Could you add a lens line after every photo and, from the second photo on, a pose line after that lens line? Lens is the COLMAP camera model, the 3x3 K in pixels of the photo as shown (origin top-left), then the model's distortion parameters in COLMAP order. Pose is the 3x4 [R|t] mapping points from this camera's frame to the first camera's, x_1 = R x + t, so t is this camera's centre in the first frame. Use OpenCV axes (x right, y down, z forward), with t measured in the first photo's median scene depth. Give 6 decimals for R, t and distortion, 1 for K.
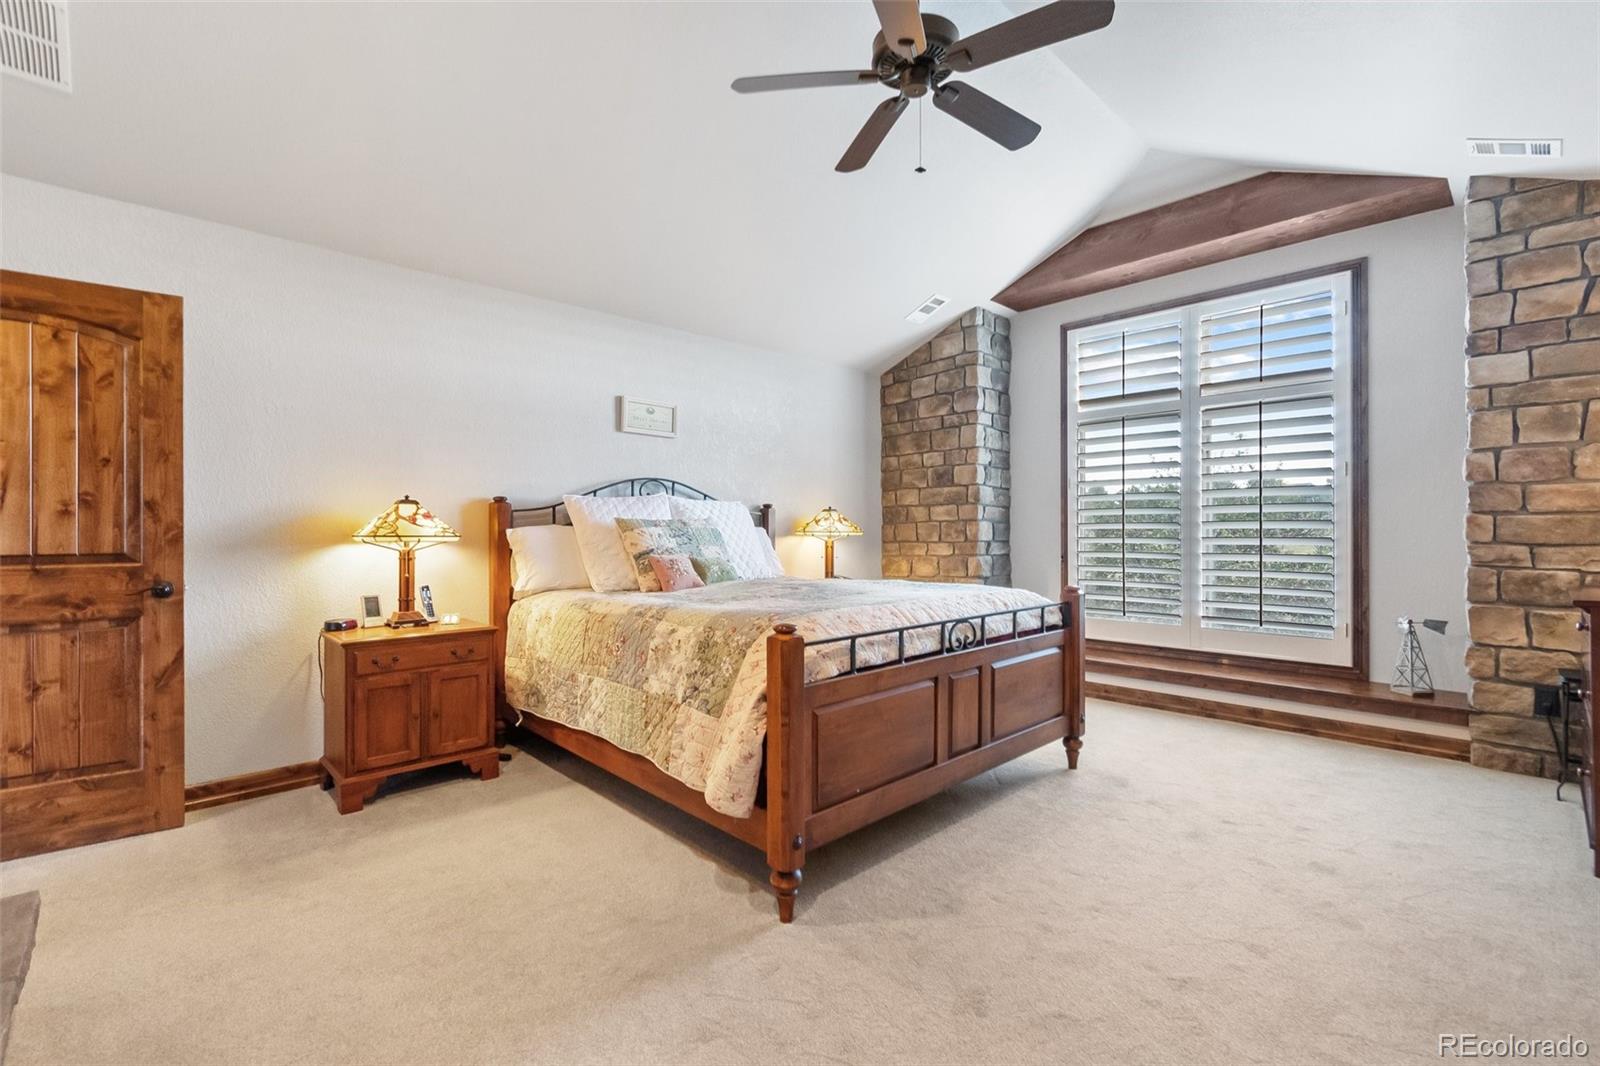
lens RADIAL K [[712.5, 0, 778.7], [0, 712.5, 530.0], [0, 0, 1]] dist [-0.000050, -0.000222]
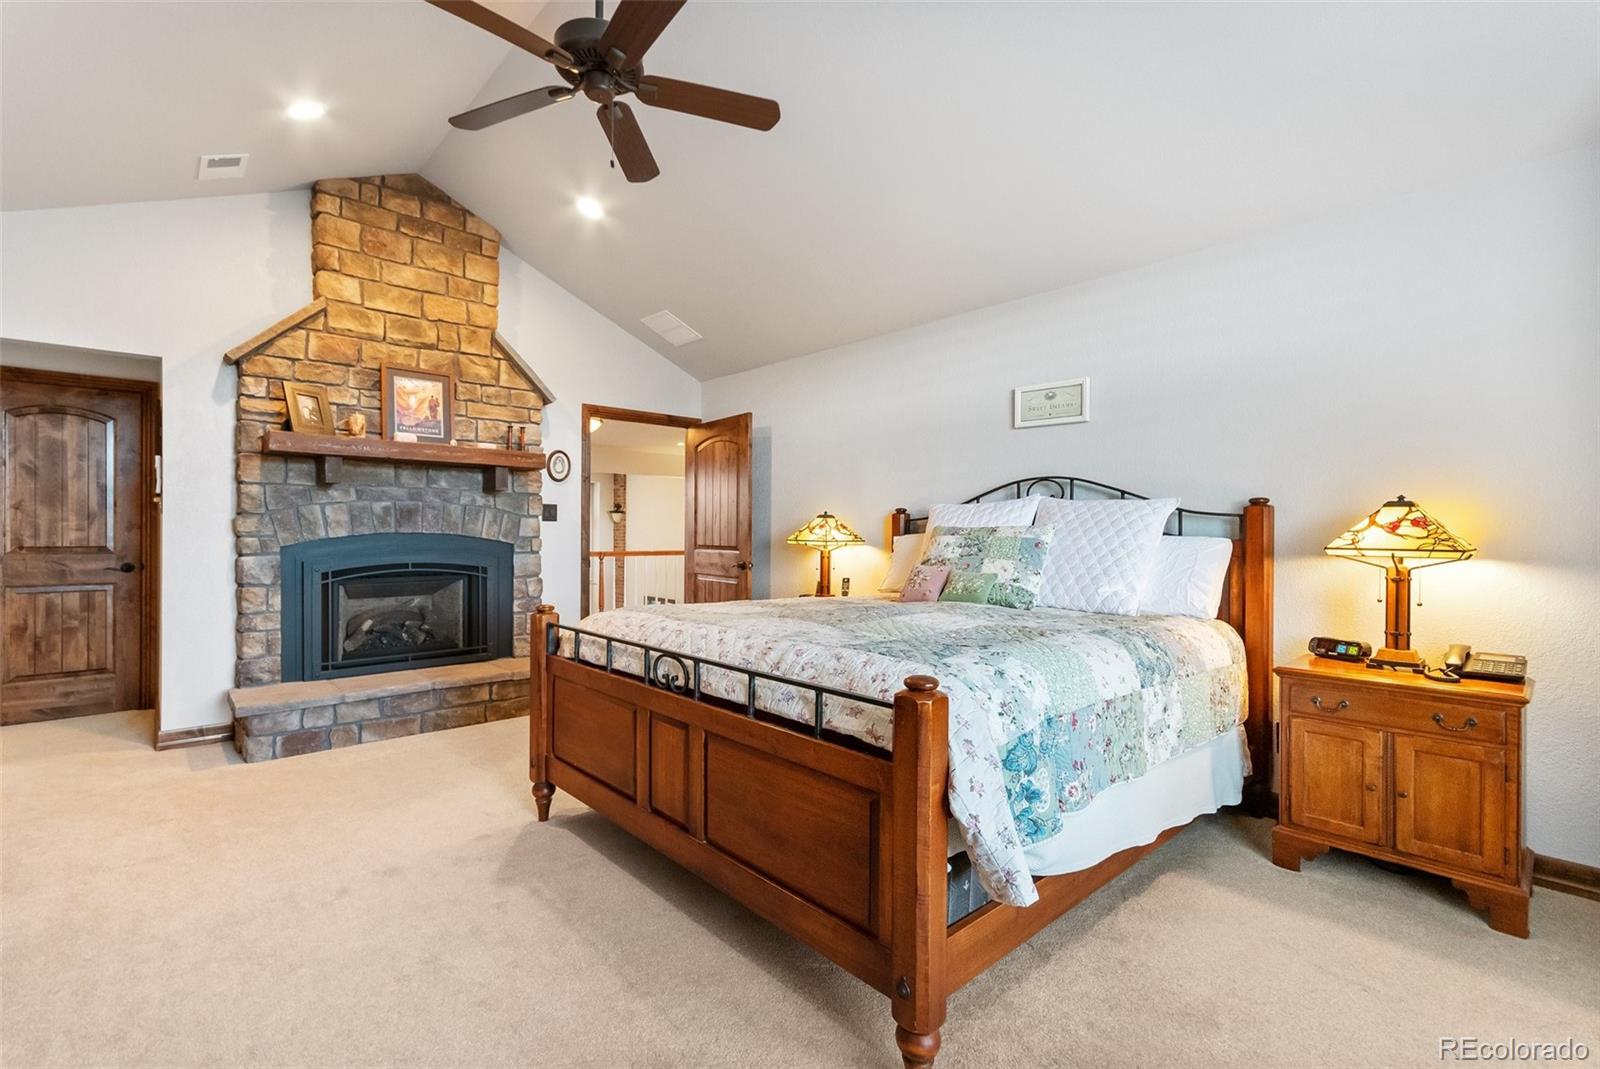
lens RADIAL K [[712.5, 0, 778.7], [0, 712.5, 531.5], [0, 0, 1]] dist [-0.000050, -0.000222]
pose [[-0.037706, 0.001052, -0.999288, 1.002020], [-0.008812, 0.999960, 0.001385, -0.012203], [0.999250, 0.008858, -0.037695, 1.096298]]
